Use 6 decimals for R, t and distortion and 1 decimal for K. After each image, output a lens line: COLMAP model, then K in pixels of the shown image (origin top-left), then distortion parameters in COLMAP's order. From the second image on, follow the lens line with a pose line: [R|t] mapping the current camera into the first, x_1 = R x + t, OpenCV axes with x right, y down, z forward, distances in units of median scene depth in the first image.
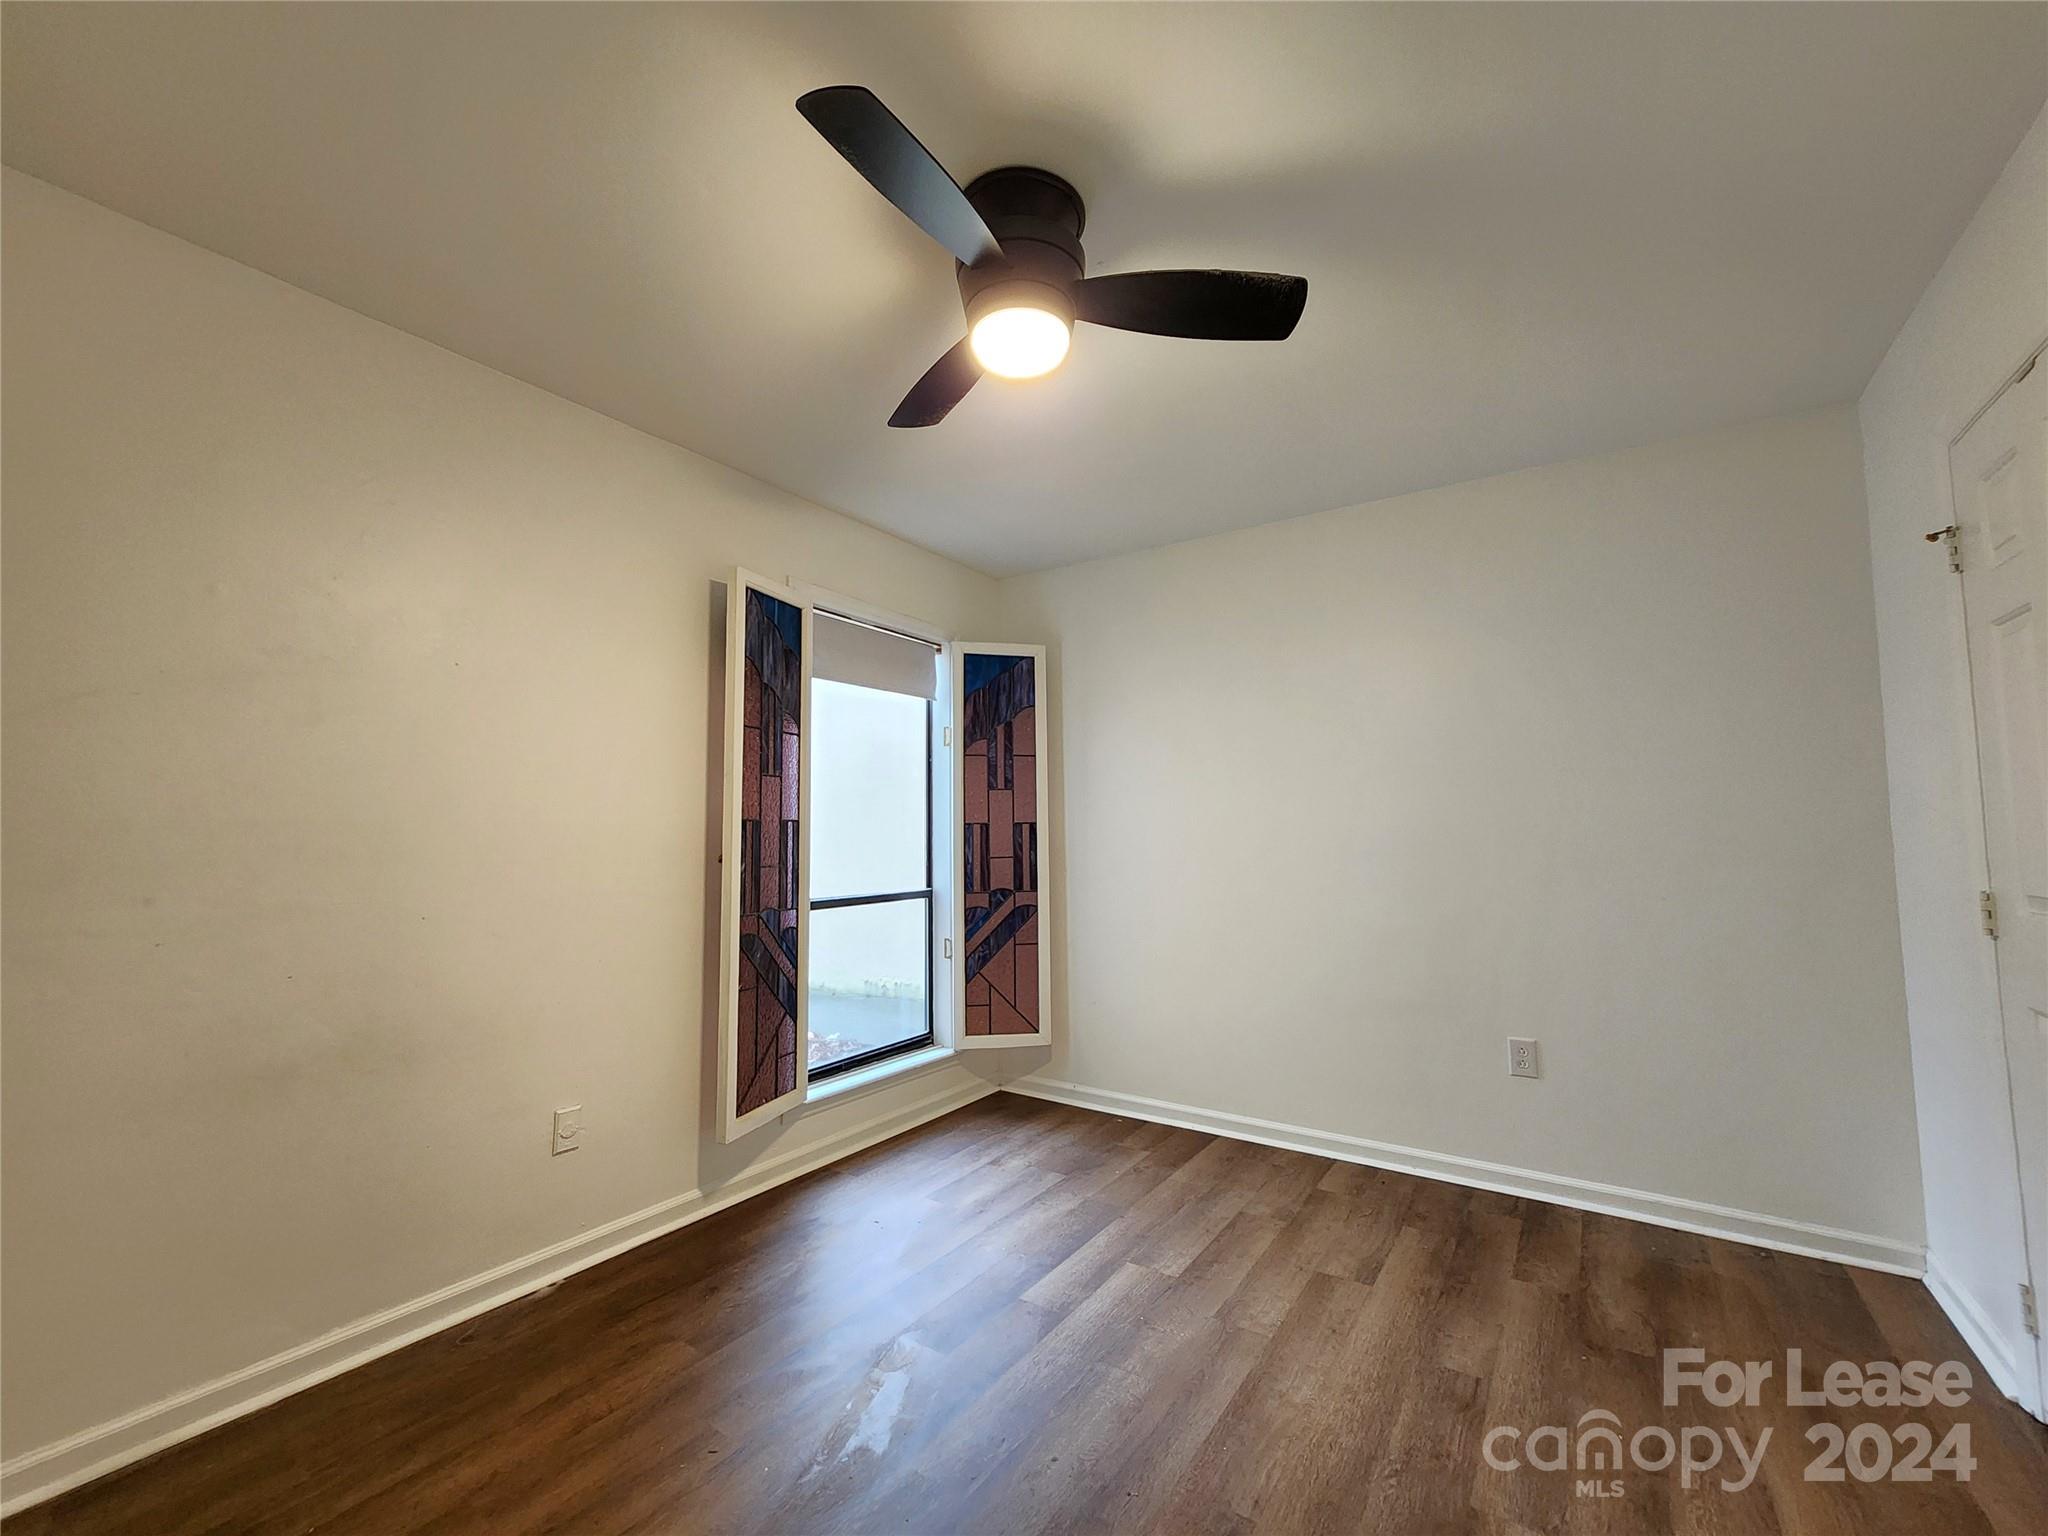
lens RADIAL K [[840.8, 0, 1030.5], [0, 840.8, 769.4], [0, 0, 1]] dist [0.001249, 0.000100]
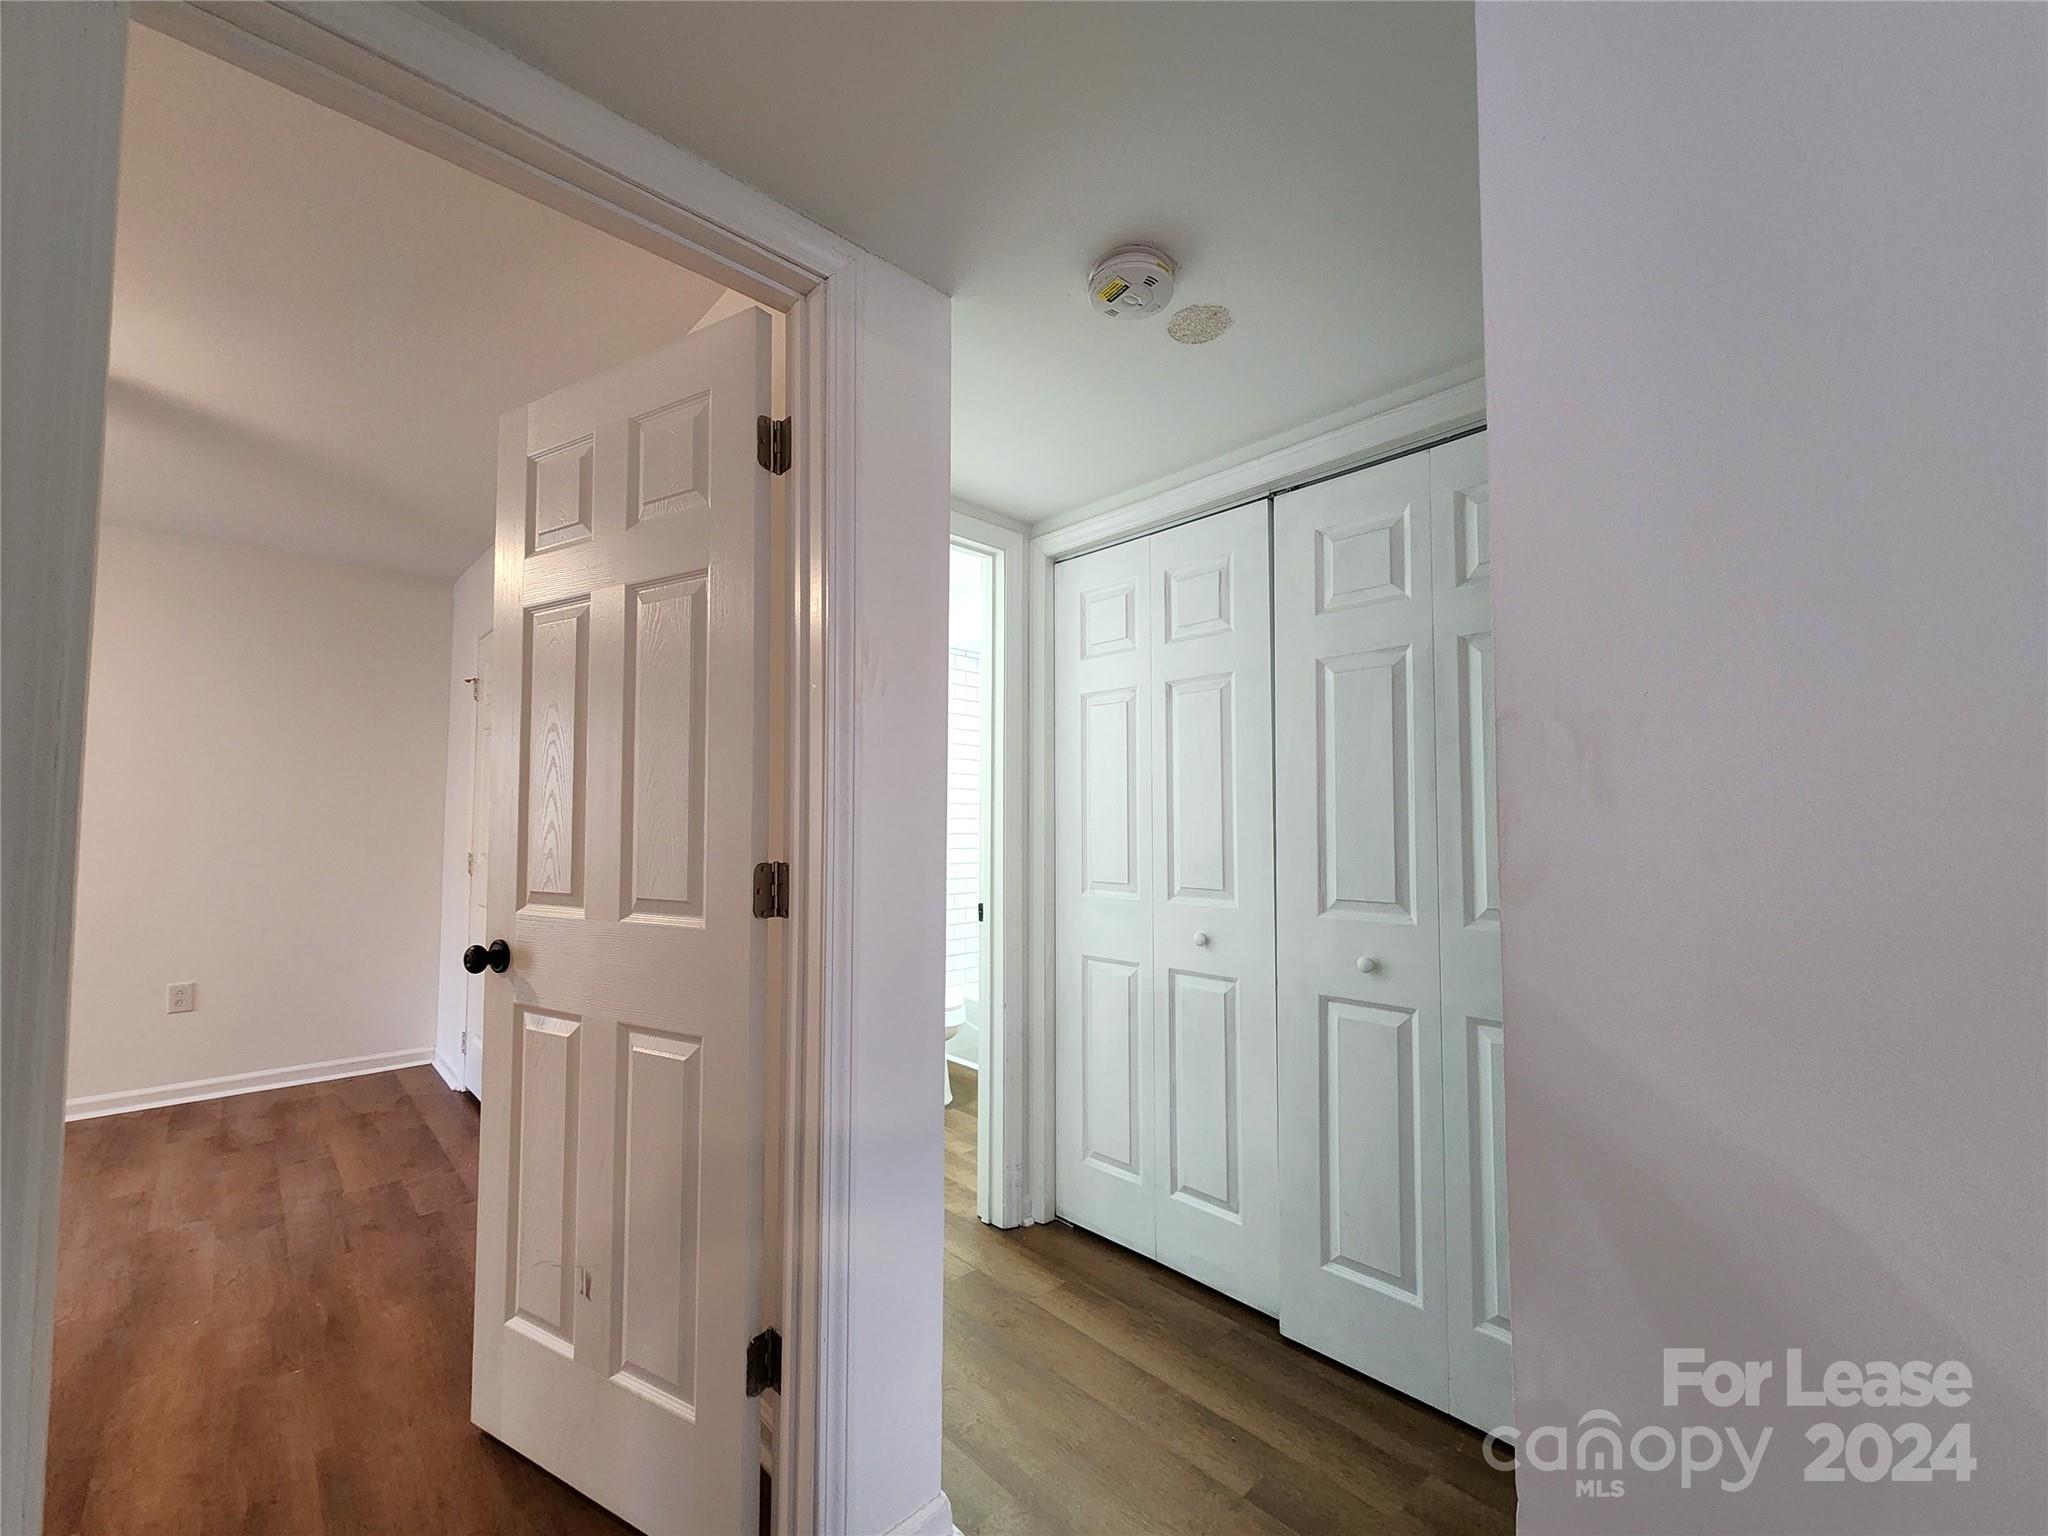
lens RADIAL K [[840.8, 0, 1031.1], [0, 840.8, 777.9], [0, 0, 1]] dist [0.001249, 0.000100]
pose [[0.217624, 0.055602, 0.974448, -0.513222], [-0.072792, 0.996520, -0.040604, -0.048651], [-0.973314, -0.062096, 0.220914, -0.673242]]
